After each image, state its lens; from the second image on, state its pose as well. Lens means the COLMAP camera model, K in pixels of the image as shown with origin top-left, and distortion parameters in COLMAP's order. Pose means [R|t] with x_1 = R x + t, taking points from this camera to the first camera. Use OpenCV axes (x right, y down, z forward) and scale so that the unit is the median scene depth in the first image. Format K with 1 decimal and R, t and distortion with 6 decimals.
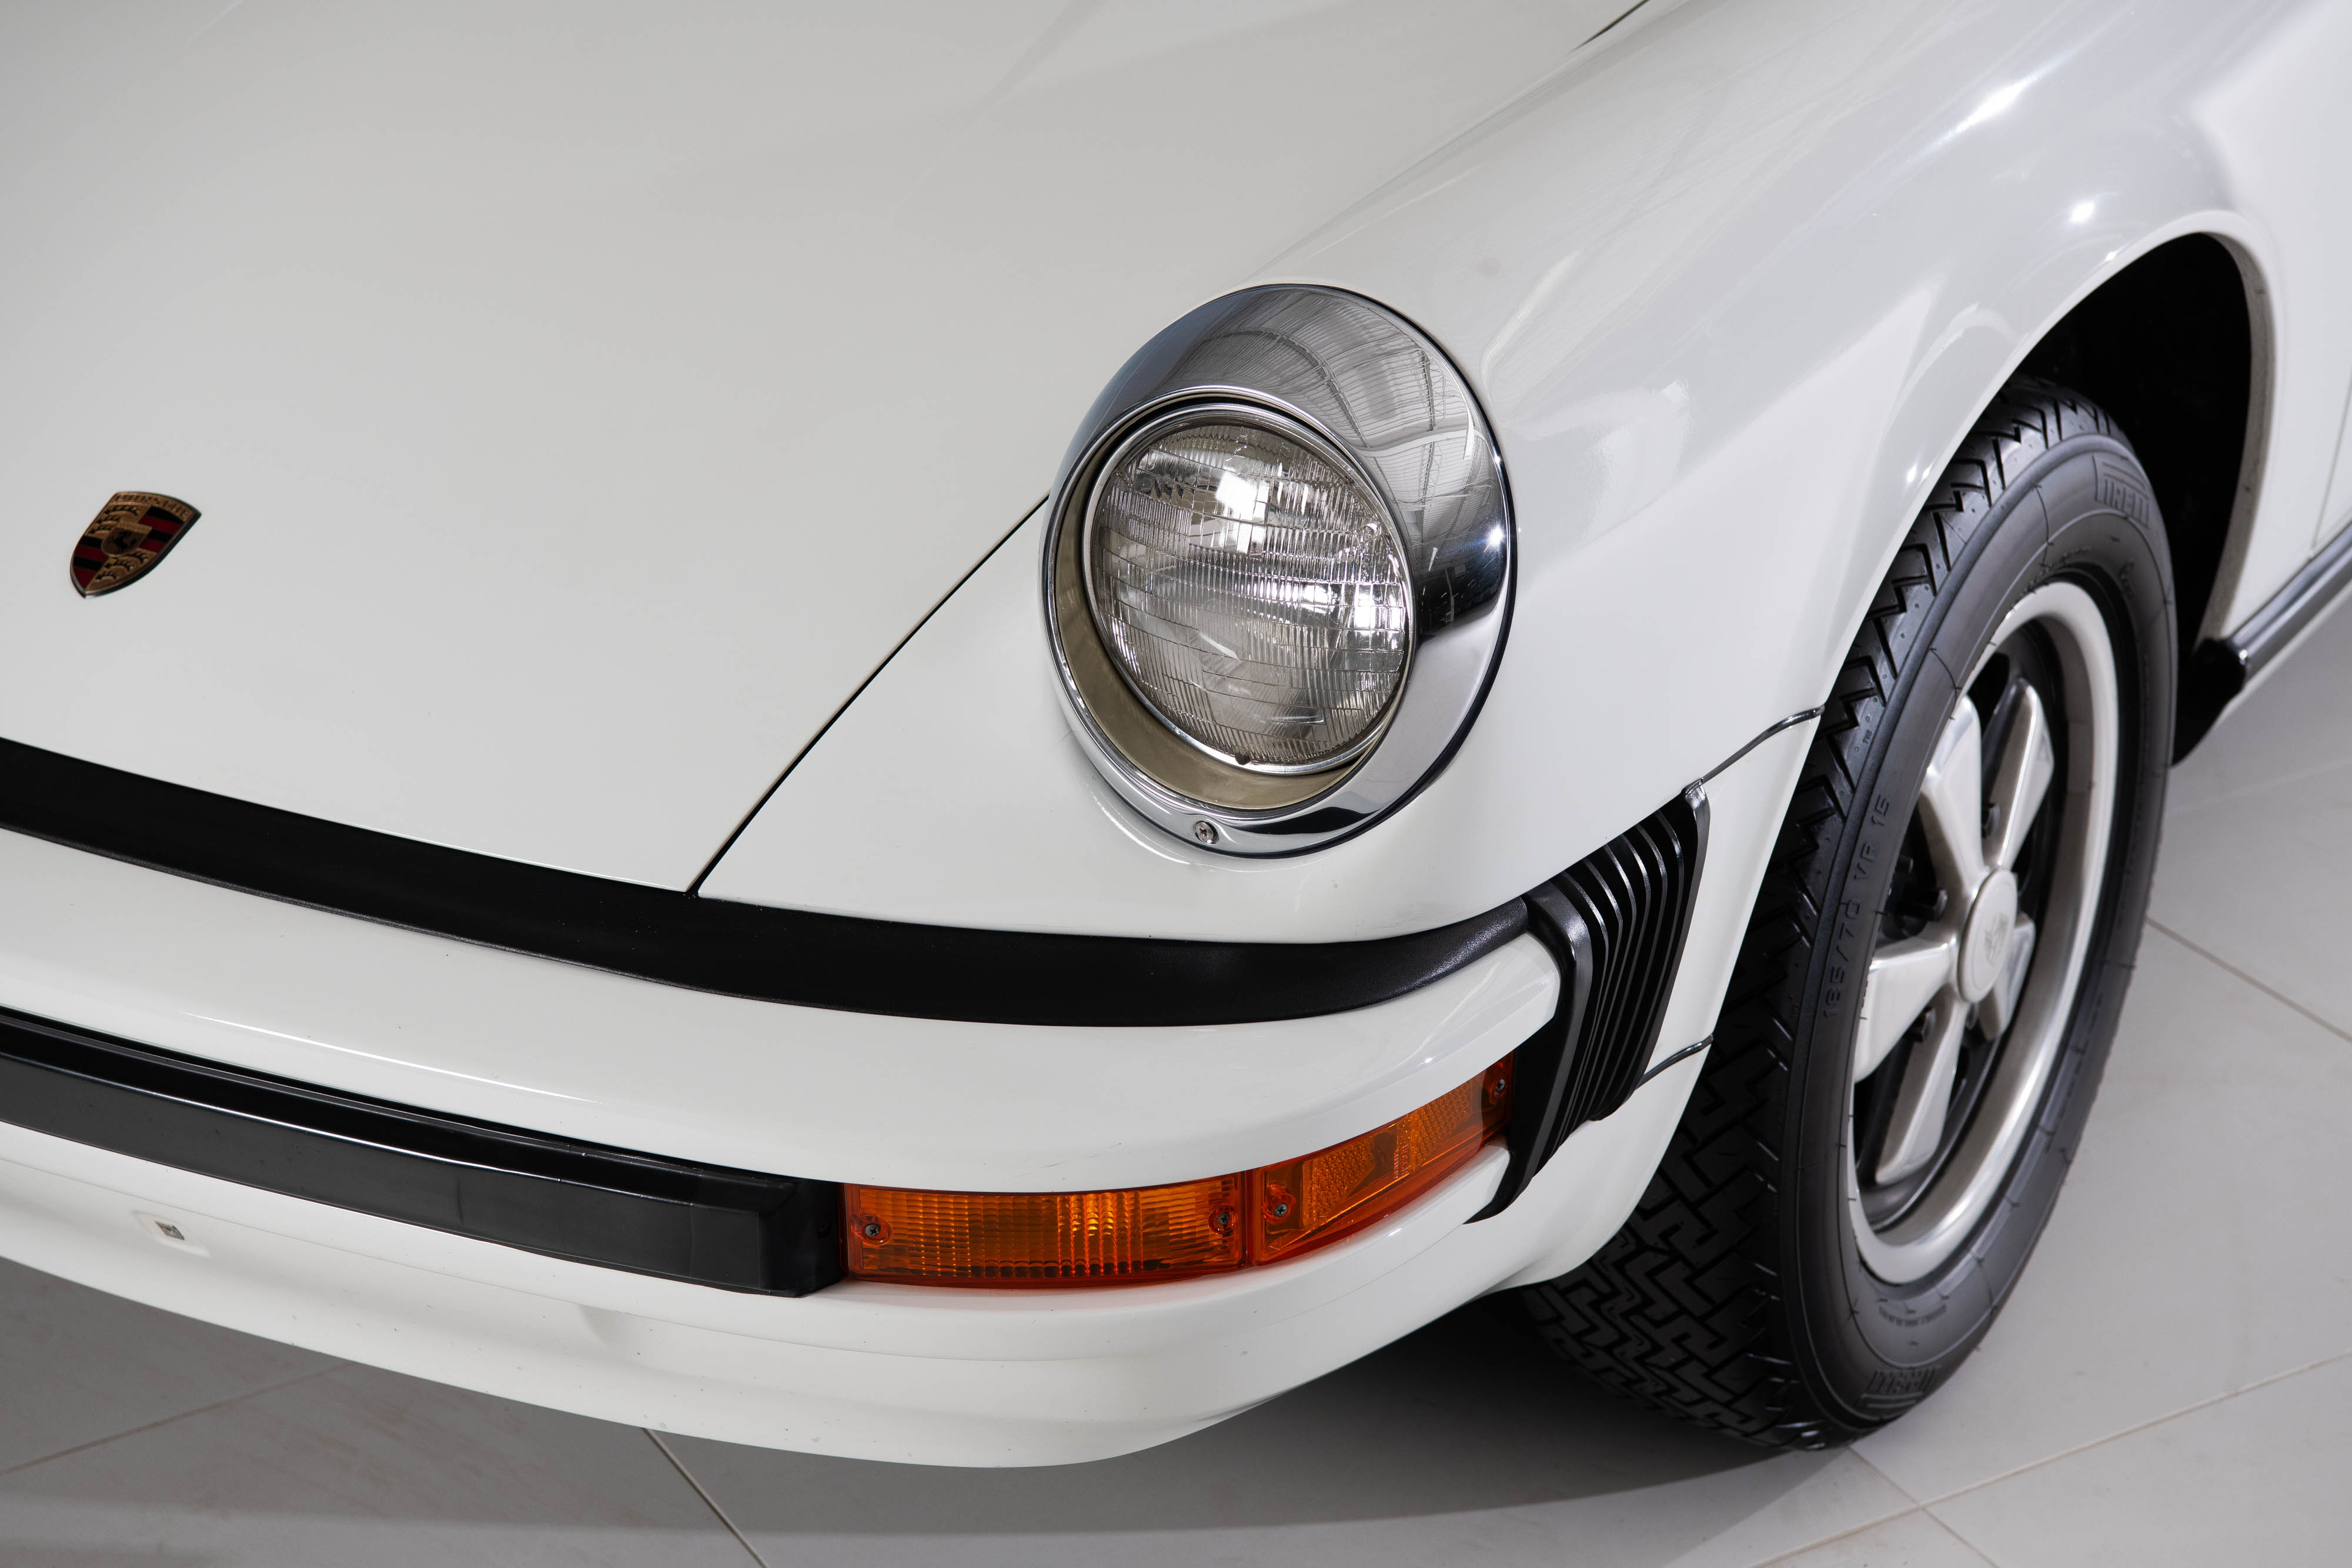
lens RADIAL K [[4402.6, 0, 1174.7], [0, 4402.6, 793.8], [0, 0, 1]] dist [0.278405, 0.000000]
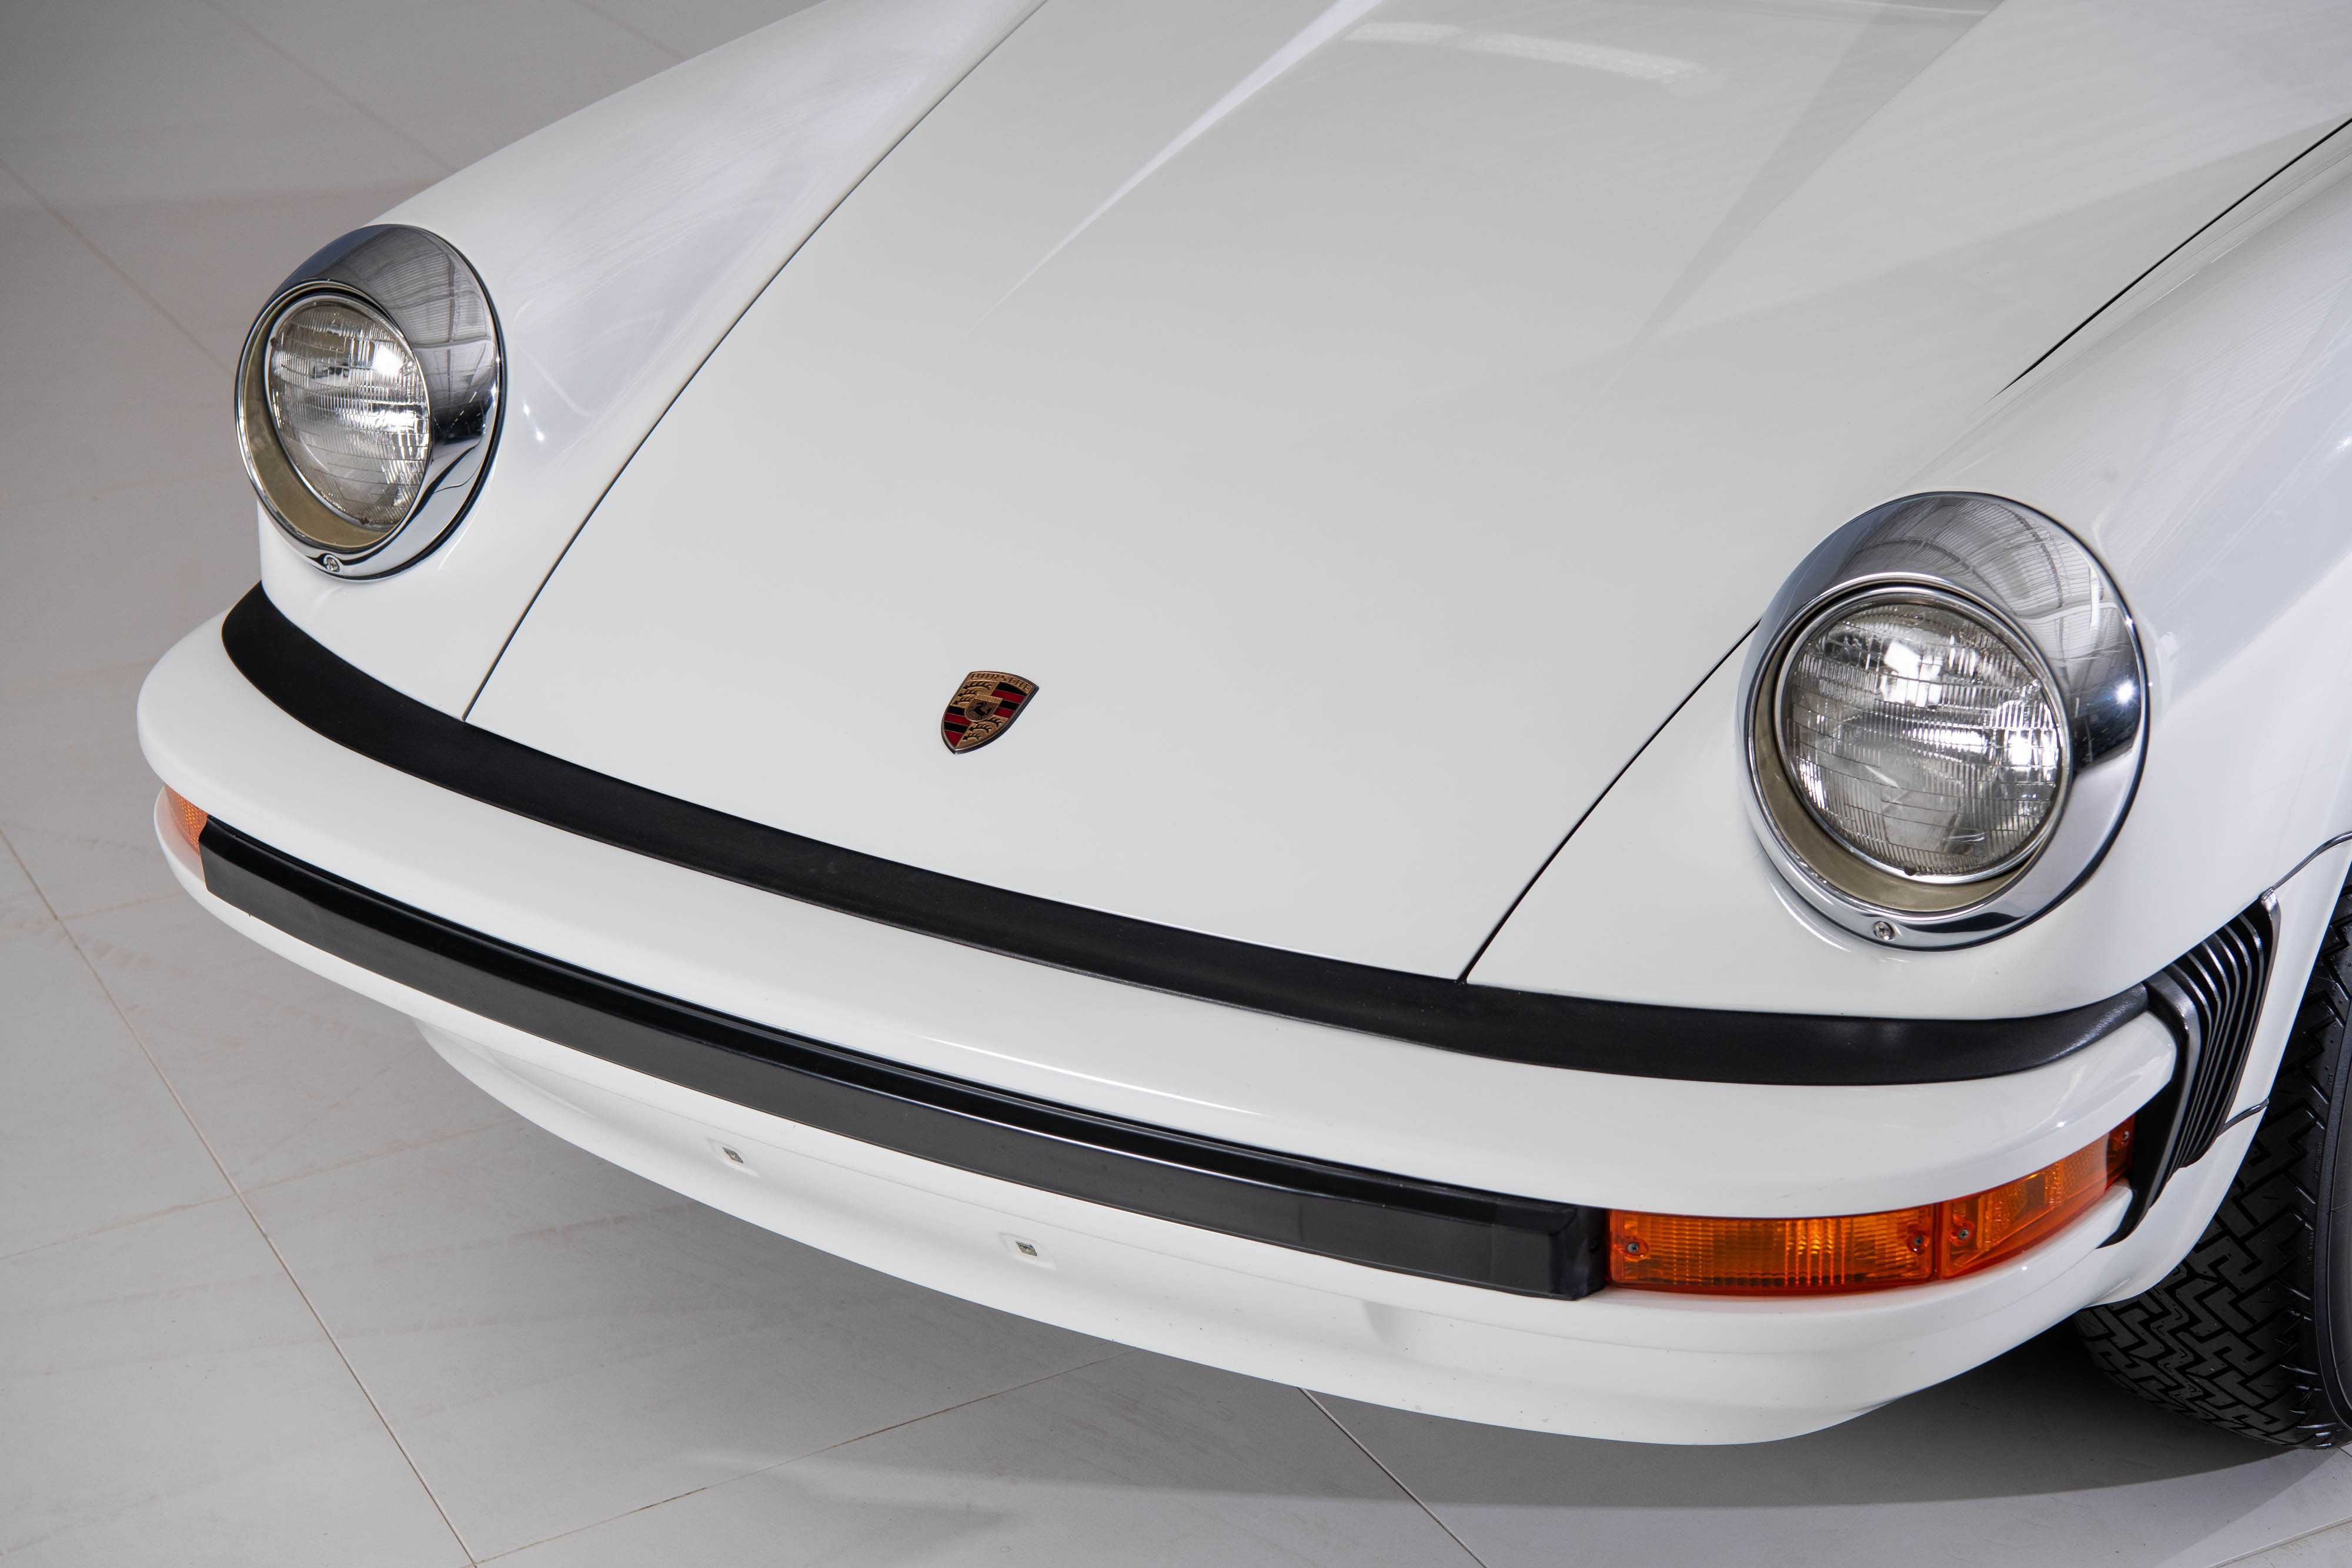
lens RADIAL K [[3753.2, 0, 1184.8], [0, 3753.2, 788.7], [0, 0, 1]] dist [0.254517, 0.000000]
pose [[0.998416, -0.008153, -0.055675, -0.128382], [0.006176, 0.999347, -0.035598, 0.005510], [0.055929, 0.035198, 0.997814, -0.080855]]
